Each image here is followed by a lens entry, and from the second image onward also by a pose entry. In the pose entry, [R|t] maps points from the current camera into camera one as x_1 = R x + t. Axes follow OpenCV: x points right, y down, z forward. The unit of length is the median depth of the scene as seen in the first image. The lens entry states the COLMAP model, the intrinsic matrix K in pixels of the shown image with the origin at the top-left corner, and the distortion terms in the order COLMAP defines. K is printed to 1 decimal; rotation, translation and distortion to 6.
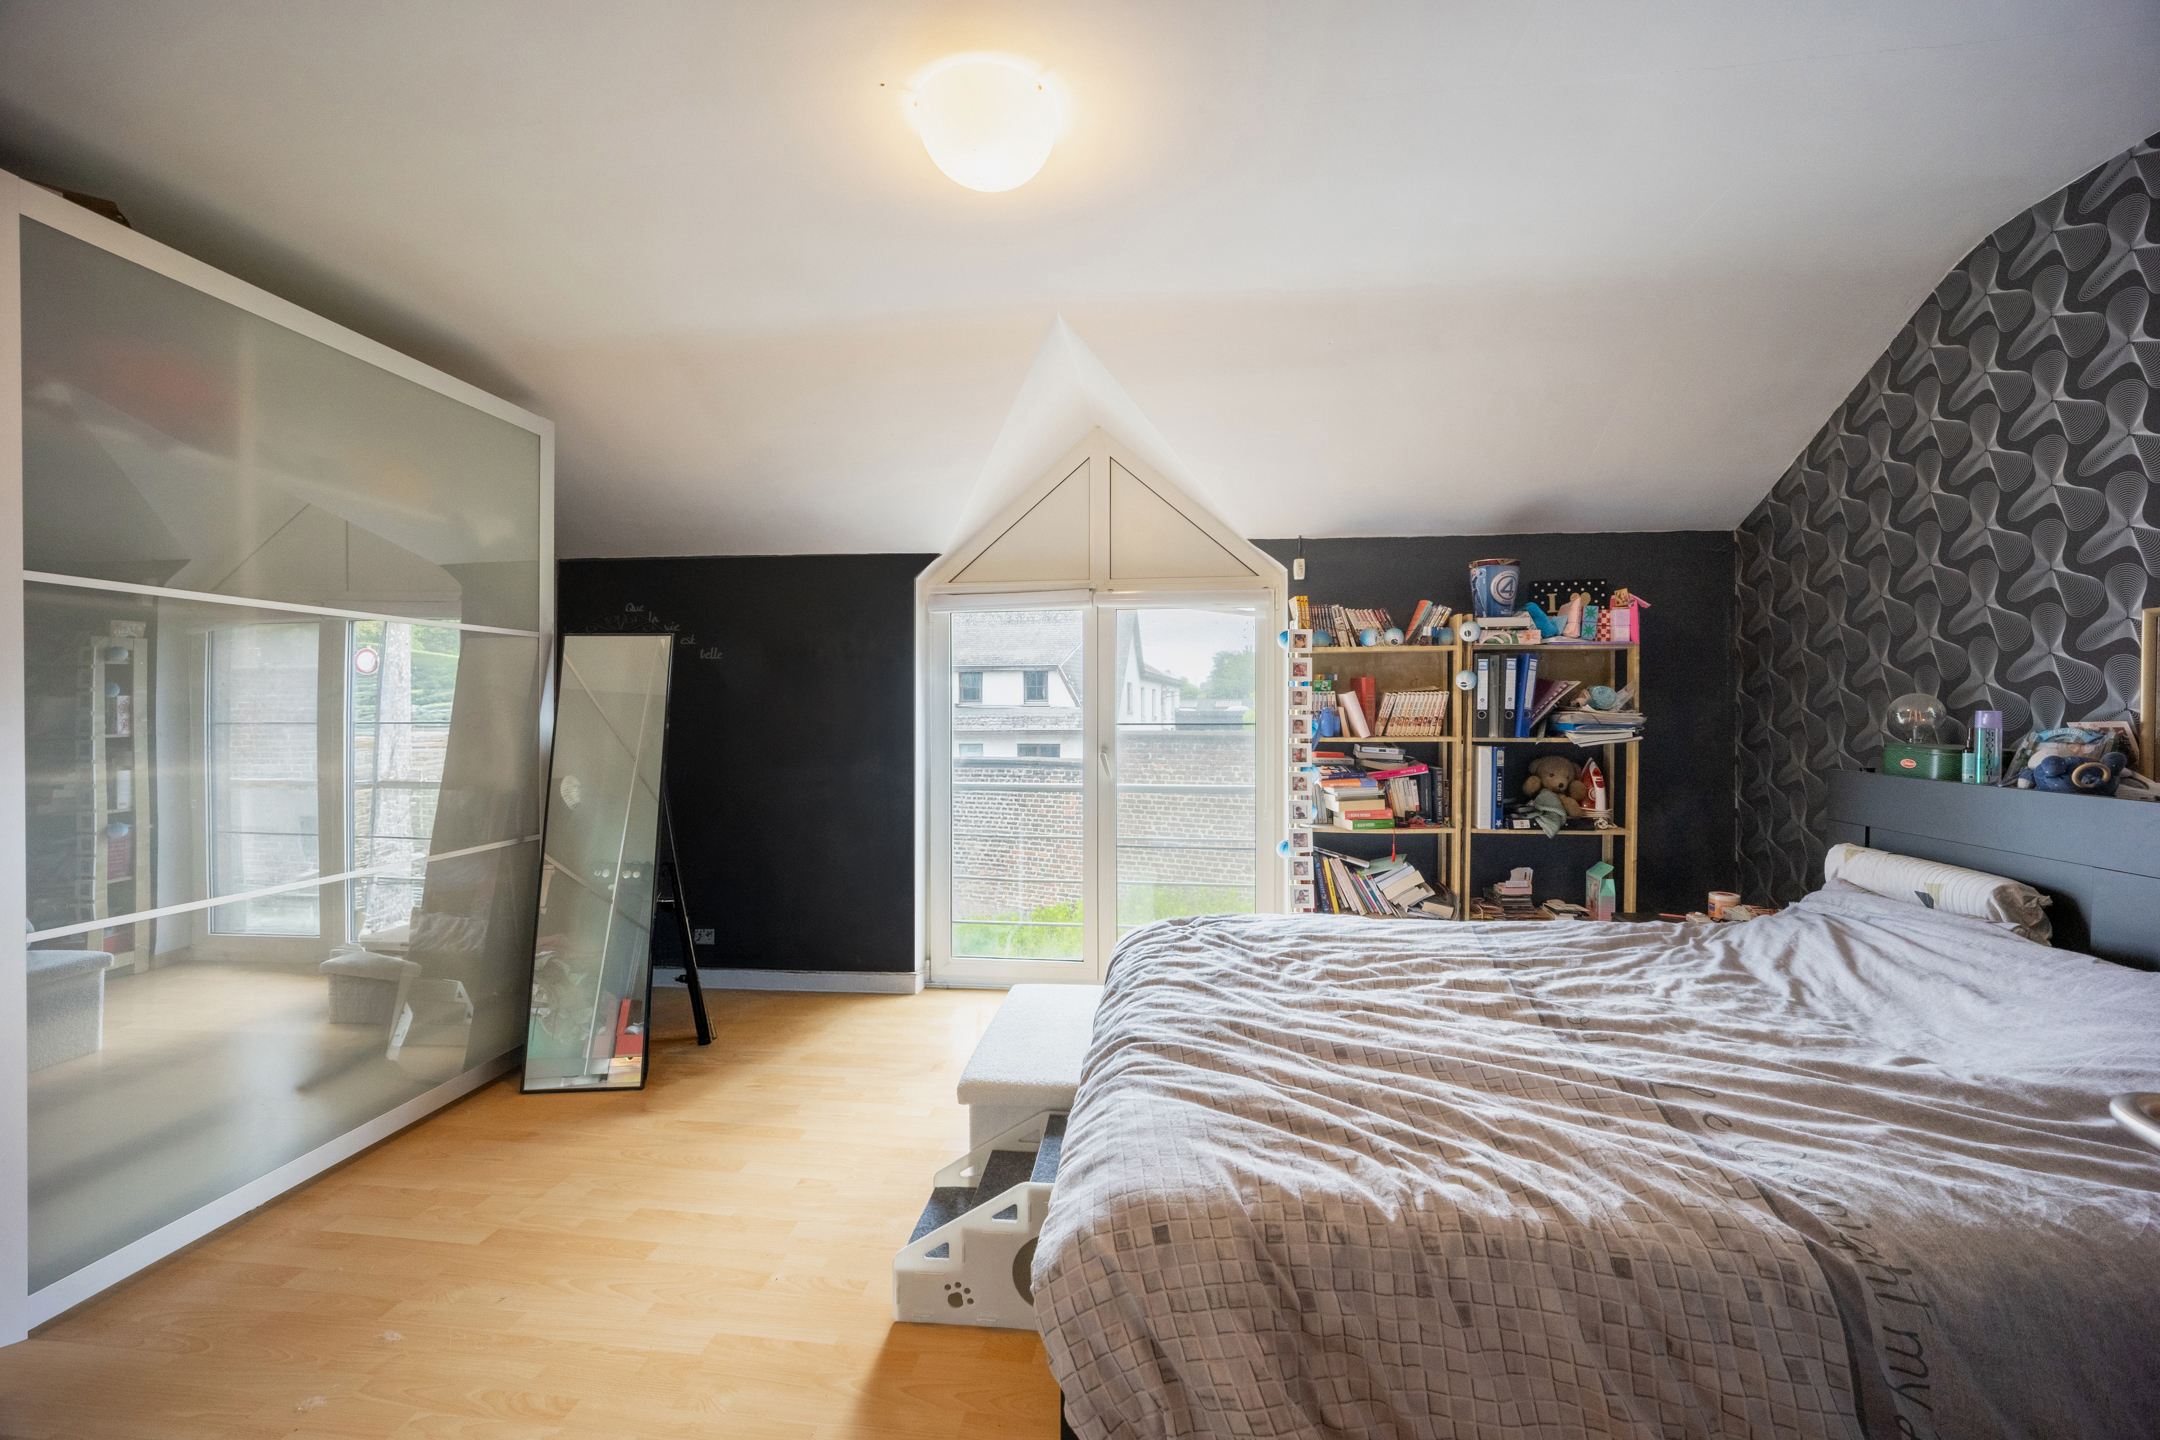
lens RADIAL K [[877.3, 0, 1080.0], [0, 877.3, 720.0], [0, 0, 1]] dist [-0.000528, -0.000073]
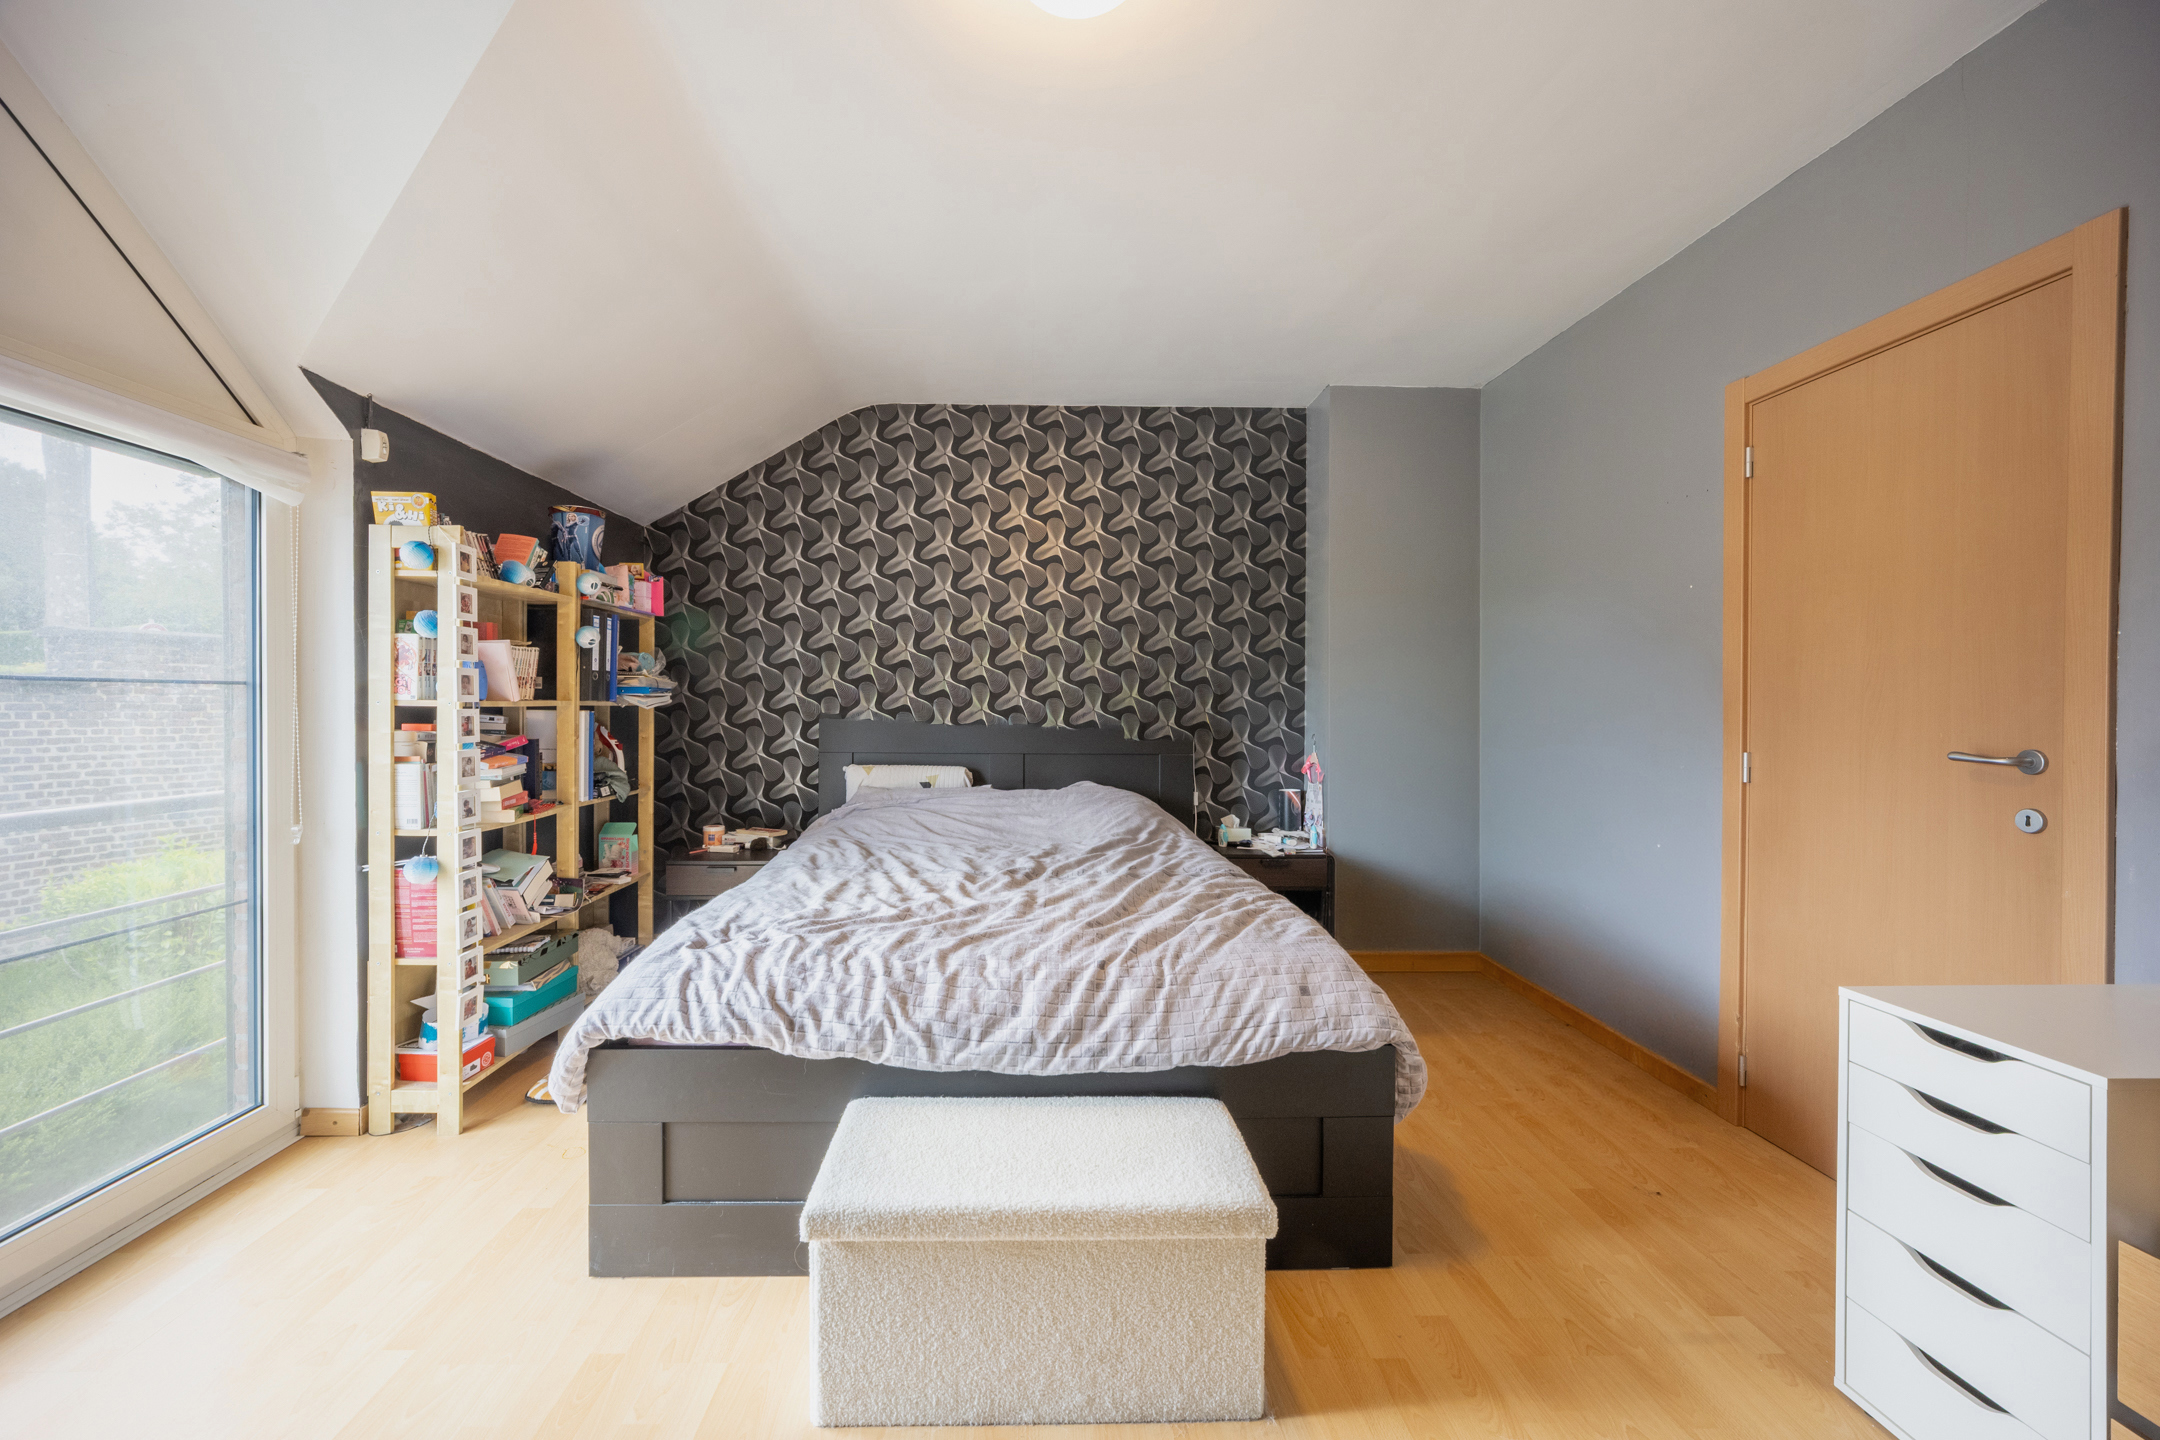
lens RADIAL K [[877.3, 0, 1080.0], [0, 877.3, 720.0], [0, 0, 1]] dist [-0.000528, -0.000073]
pose [[-0.172460, -0.017394, 0.984863, -0.555131], [0.005045, 0.999815, 0.018541, 0.026300], [-0.985004, 0.008167, -0.172341, 0.680424]]
